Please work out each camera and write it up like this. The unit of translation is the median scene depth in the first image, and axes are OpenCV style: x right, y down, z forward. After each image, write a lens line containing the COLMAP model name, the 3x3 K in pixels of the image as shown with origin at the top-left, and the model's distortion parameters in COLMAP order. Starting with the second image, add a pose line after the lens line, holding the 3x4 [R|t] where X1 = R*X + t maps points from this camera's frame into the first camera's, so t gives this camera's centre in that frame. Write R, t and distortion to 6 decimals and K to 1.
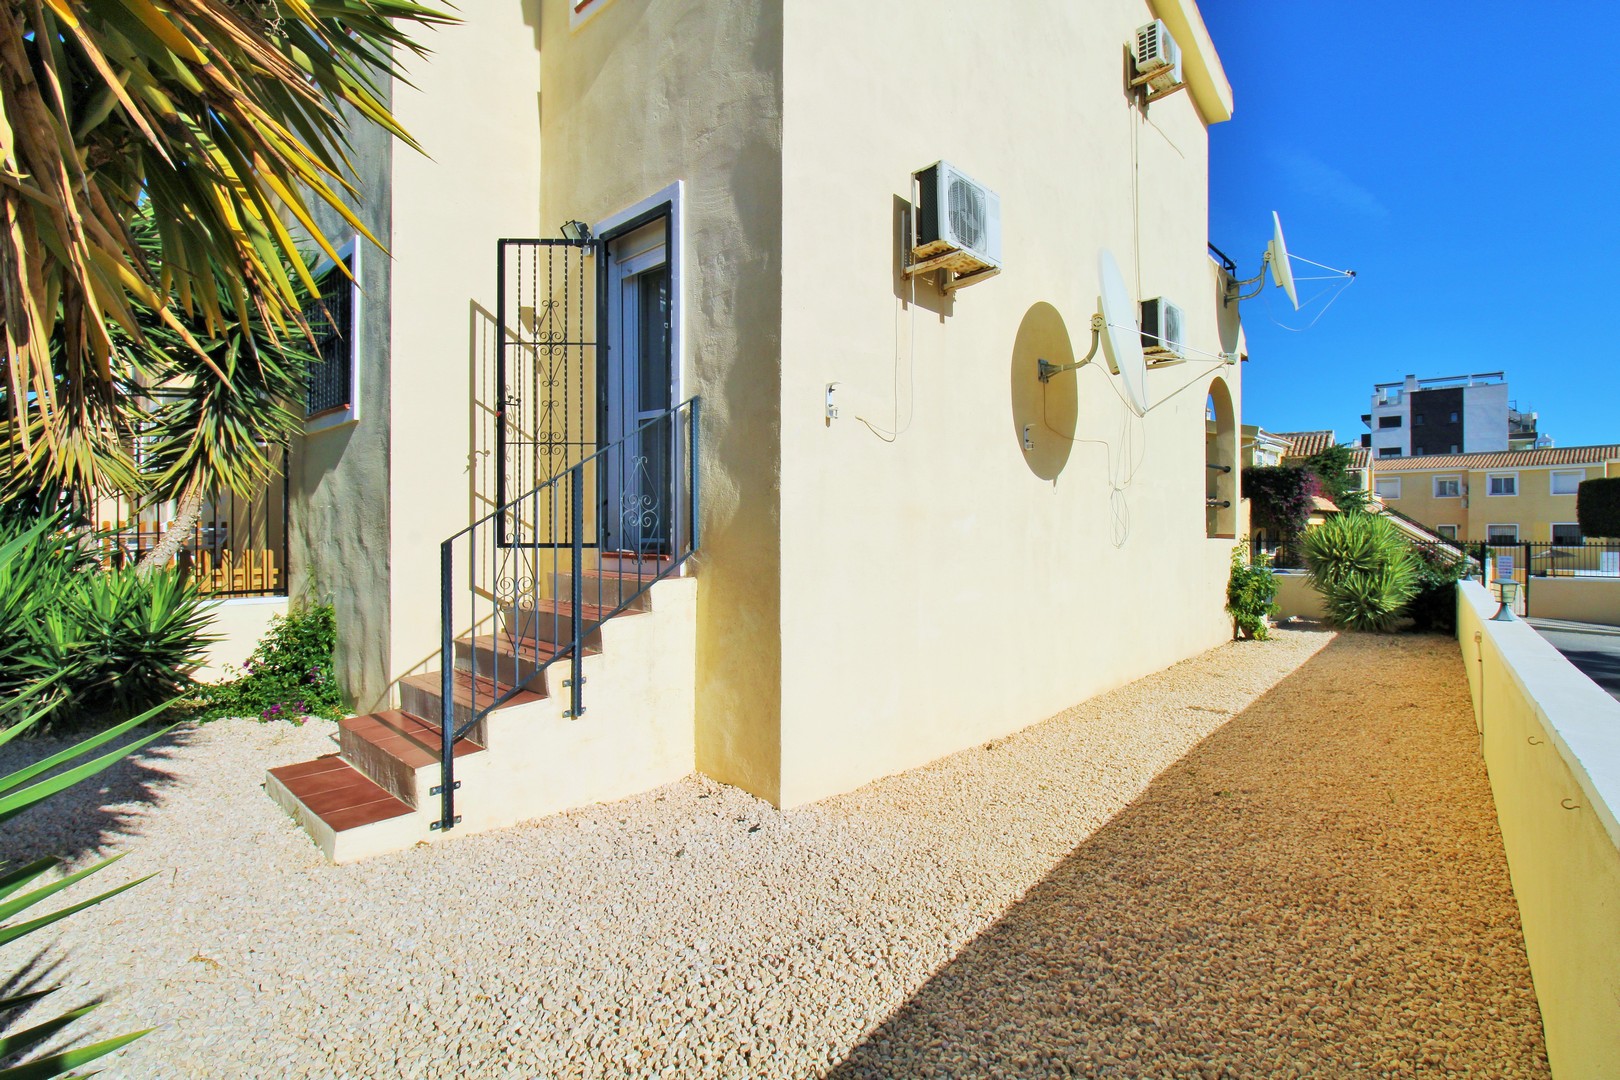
lens RADIAL K [[732.9, 0, 811.7], [0, 732.9, 533.4], [0, 0, 1]] dist [-0.001535, -0.014724]
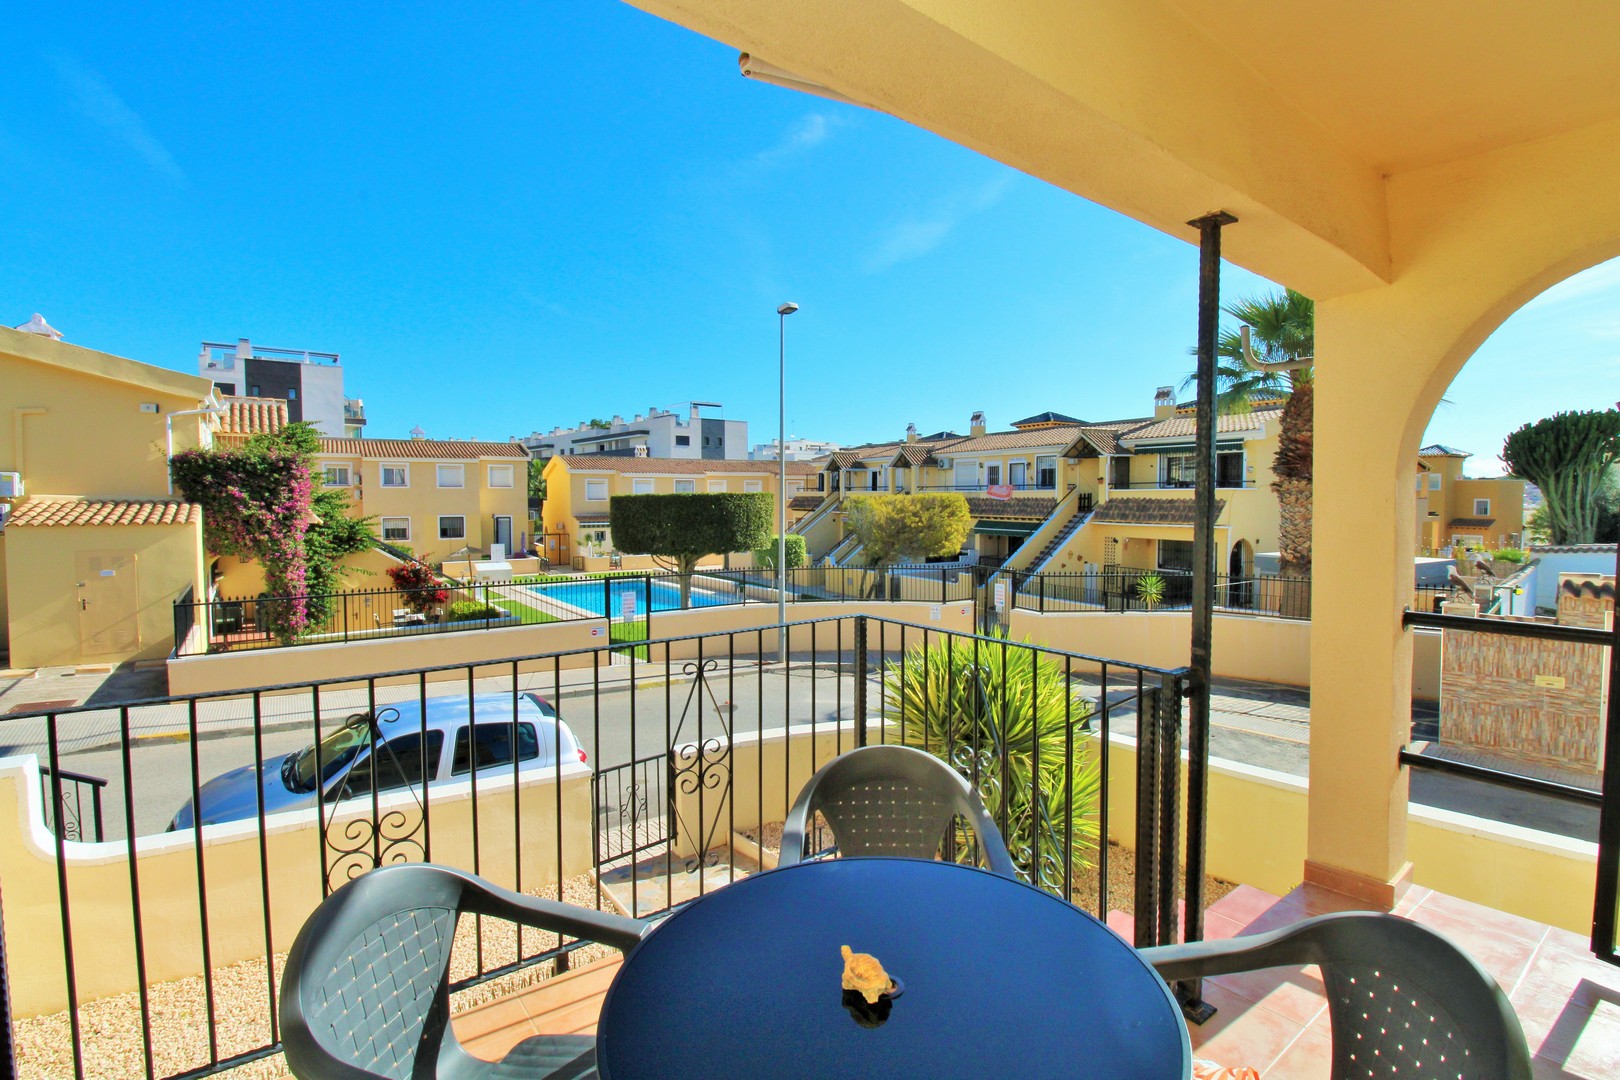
lens RADIAL K [[732.9, 0, 811.7], [0, 732.9, 533.4], [0, 0, 1]] dist [-0.001535, -0.014724]
pose [[0.148778, -0.050188, 0.987596, 0.078465], [0.008151, 0.998740, 0.049527, -0.034719], [-0.988837, 0.000681, 0.148999, 0.310197]]
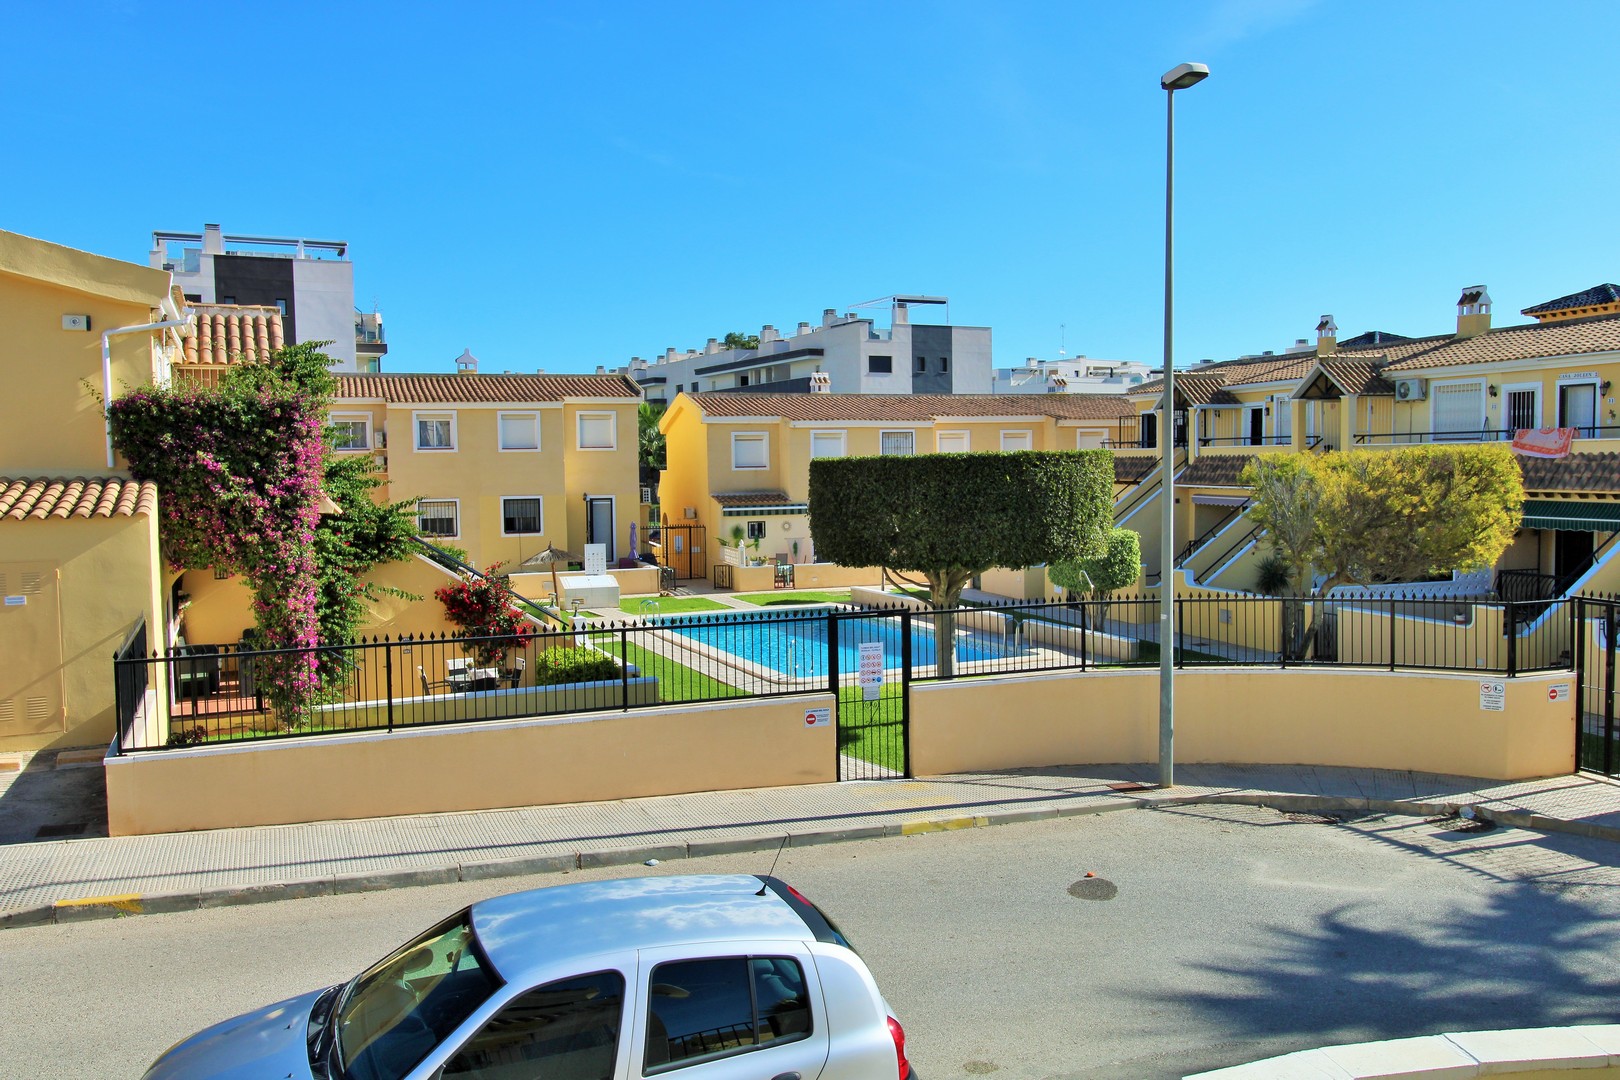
lens RADIAL K [[1243.0, 0, 810.0], [0, 1243.0, 540.0], [0, 0, 1]] dist [0.004682, -0.004778]
pose [[0.356621, -0.064127, 0.932046, 0.119565], [0.021113, 0.997940, 0.060582, -0.035092], [-0.934011, -0.001927, 0.357240, 0.356521]]
